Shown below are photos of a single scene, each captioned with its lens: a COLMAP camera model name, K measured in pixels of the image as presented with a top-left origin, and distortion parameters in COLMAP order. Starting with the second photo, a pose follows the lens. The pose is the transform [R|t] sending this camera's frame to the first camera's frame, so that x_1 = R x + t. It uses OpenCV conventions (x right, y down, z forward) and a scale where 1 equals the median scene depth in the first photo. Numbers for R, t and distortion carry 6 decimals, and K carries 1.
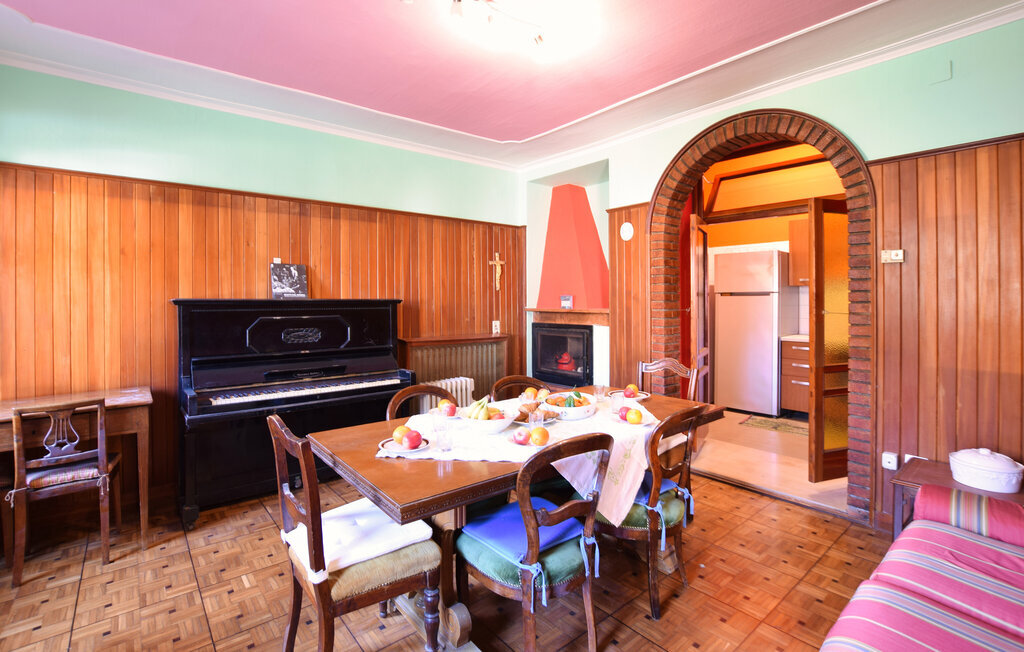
lens RADIAL K [[465.0, 0, 508.7], [0, 465.0, 302.5], [0, 0, 1]] dist [-0.017628, 0.000061]
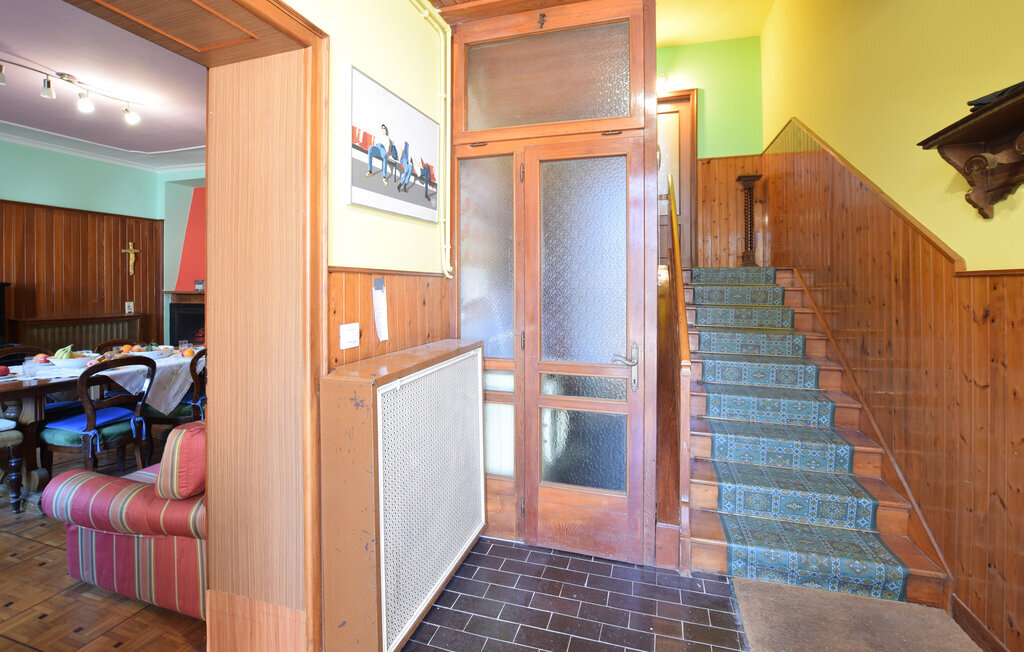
lens RADIAL K [[465.0, 0, 506.6], [0, 465.0, 286.9], [0, 0, 1]] dist [-0.017628, 0.000061]
pose [[0.844819, 0.004917, 0.535029, 0.157046], [-0.004835, 0.999987, -0.001555, -0.000218], [-0.535030, -0.001274, 0.844832, -0.463947]]
